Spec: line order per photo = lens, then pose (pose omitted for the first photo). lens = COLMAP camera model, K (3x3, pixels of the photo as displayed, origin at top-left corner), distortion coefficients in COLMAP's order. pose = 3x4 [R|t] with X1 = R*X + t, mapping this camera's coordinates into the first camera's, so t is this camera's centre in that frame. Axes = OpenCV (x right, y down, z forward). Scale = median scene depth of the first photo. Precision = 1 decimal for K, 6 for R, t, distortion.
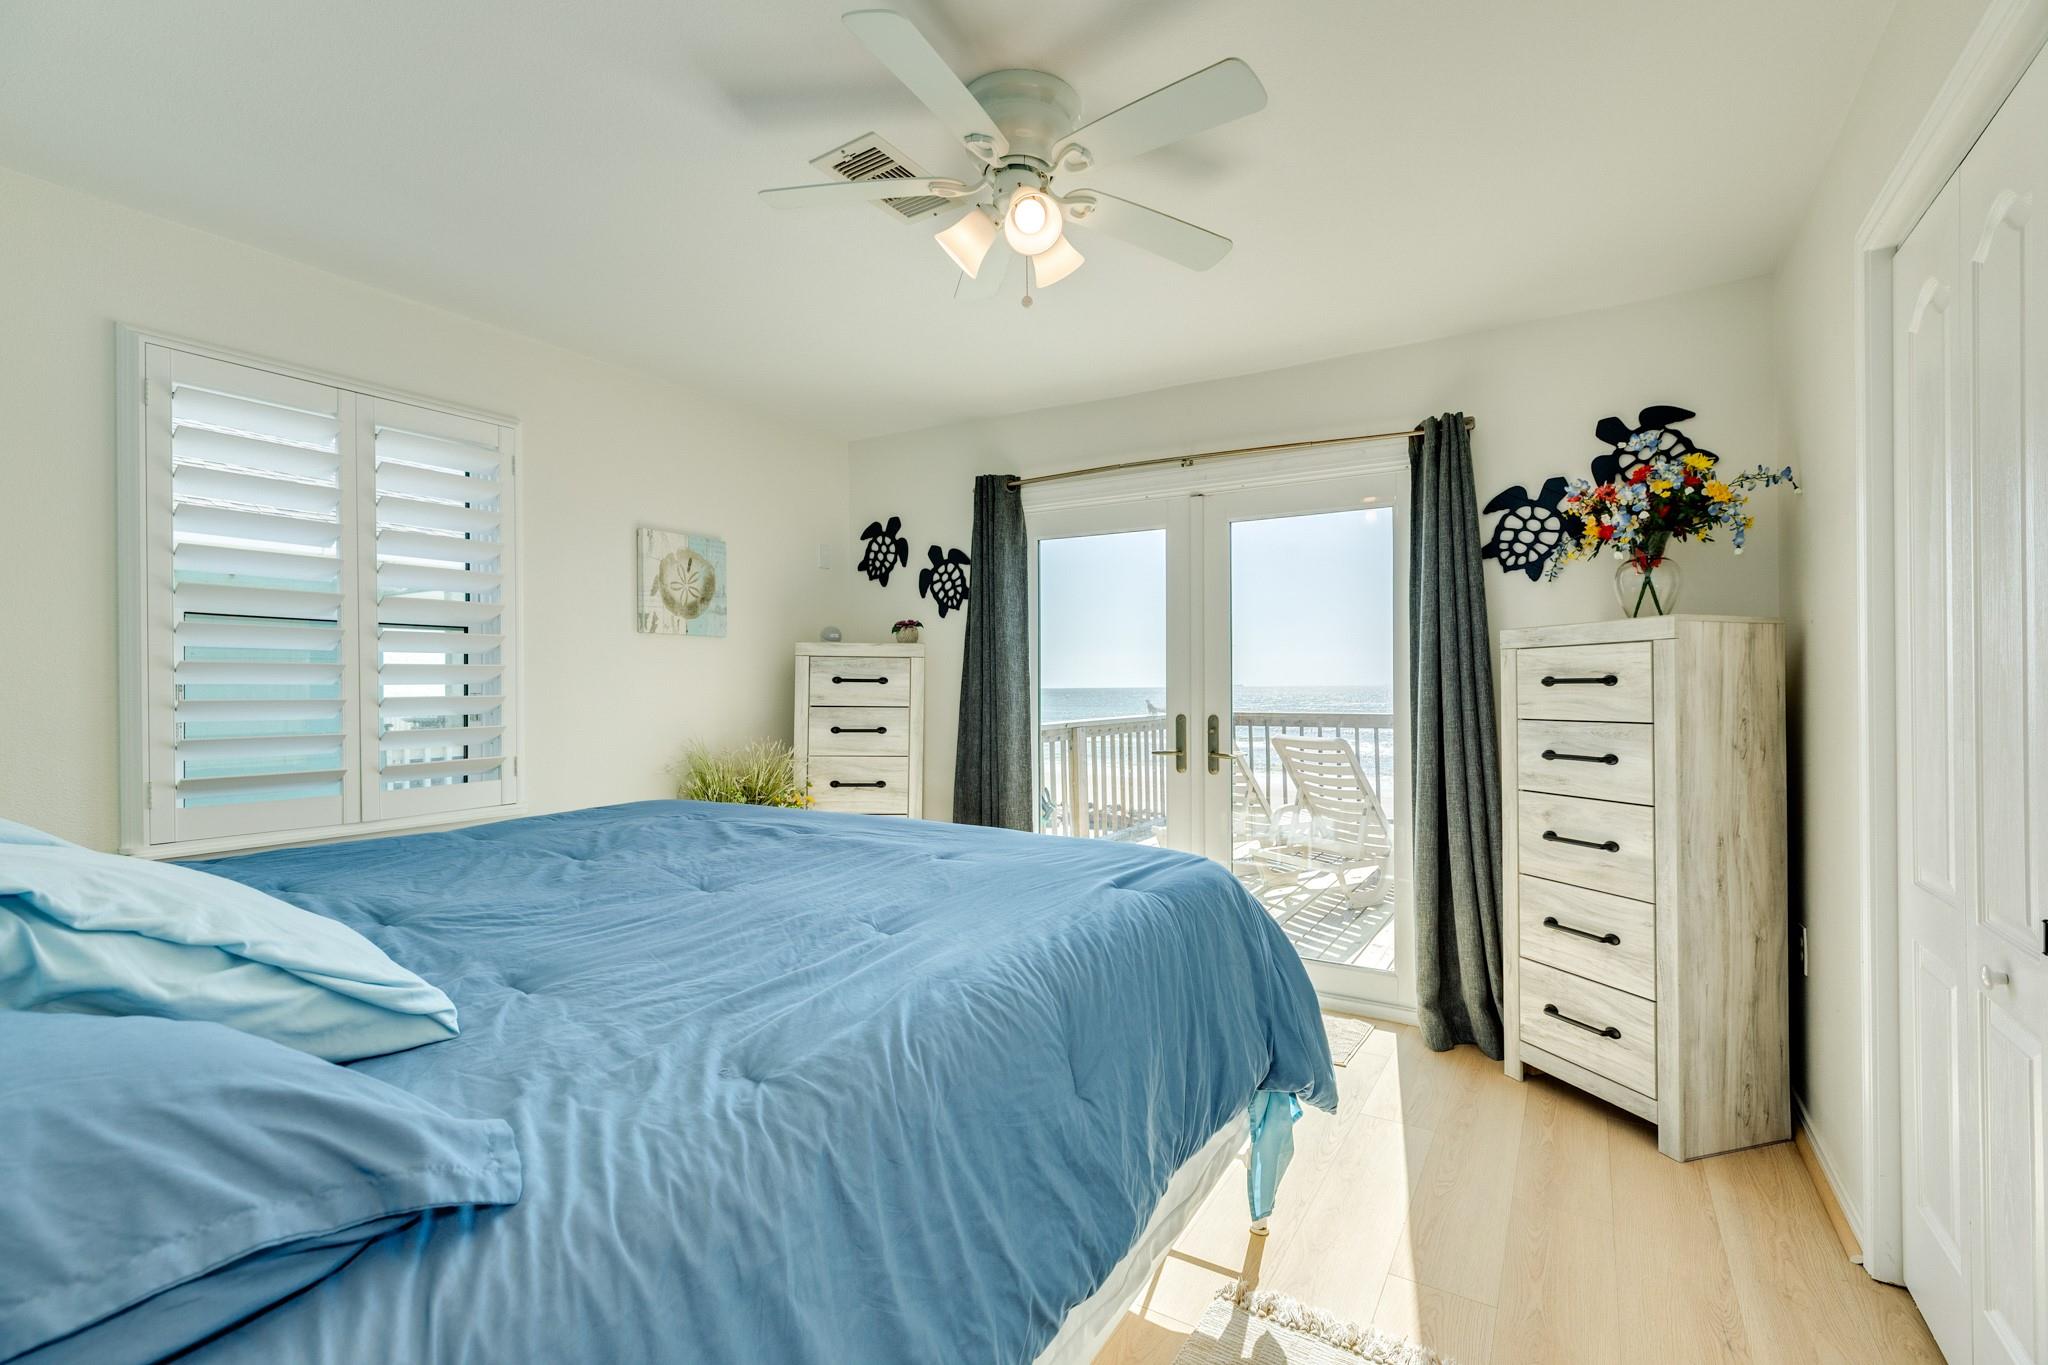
lens RADIAL K [[1016.6, 0, 1026.2], [0, 1016.6, 684.9], [0, 0, 1]] dist [-0.004843, 0.001162]
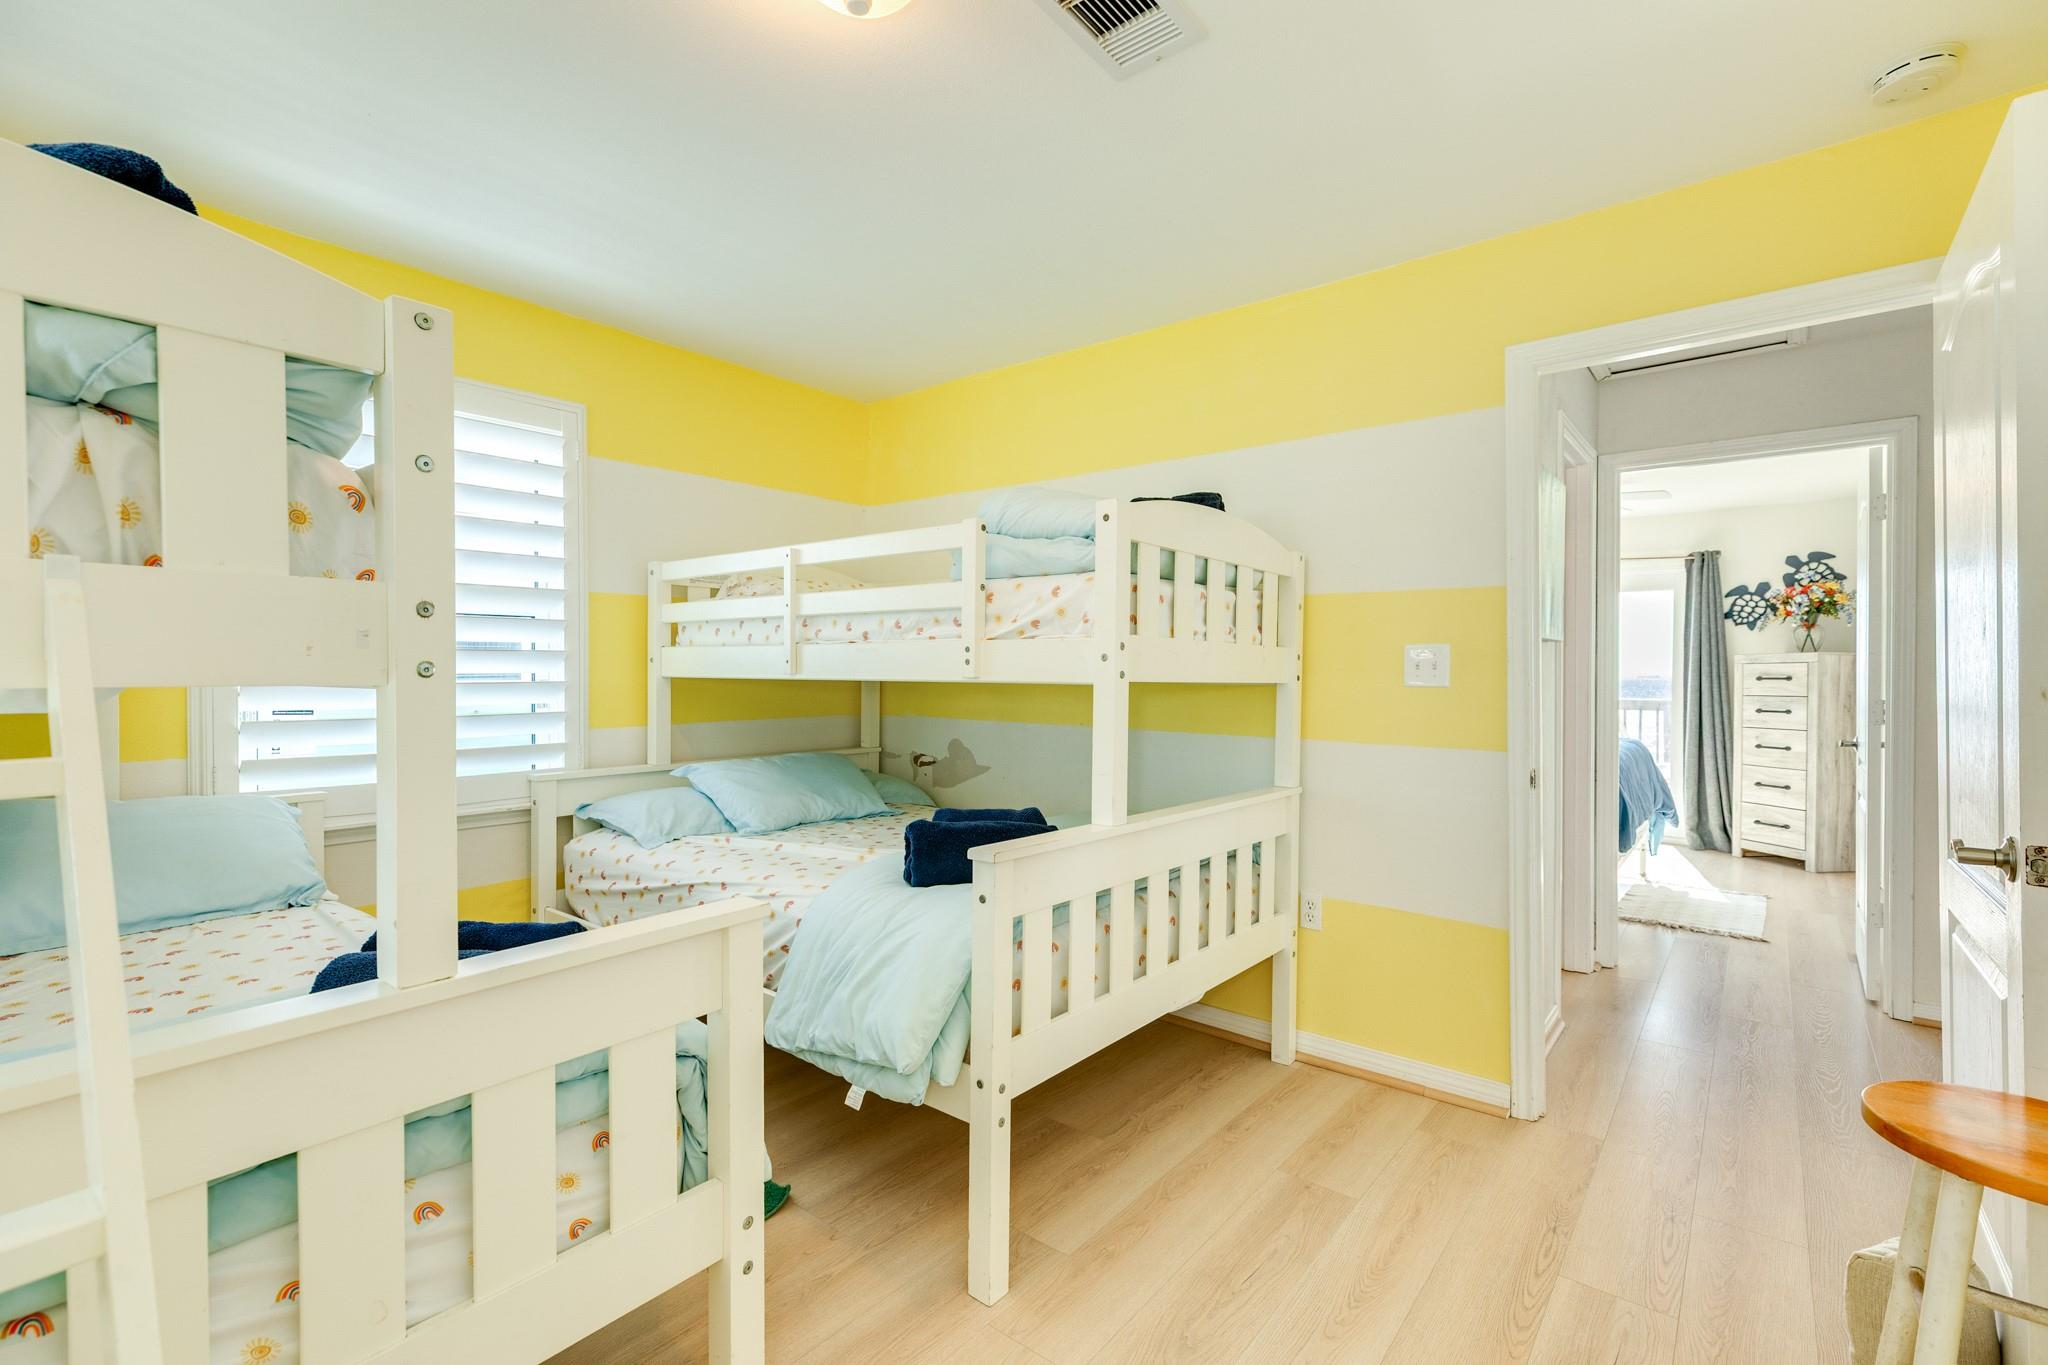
lens RADIAL K [[910.3, 0, 1076.1], [0, 910.3, 681.0], [0, 0, 1]] dist [0.001236, 0.001291]
pose [[0.987394, 0.013259, -0.157727, -0.635860], [-0.011343, 0.999851, 0.013044, -0.006759], [0.157877, -0.011091, 0.987397, -1.187053]]
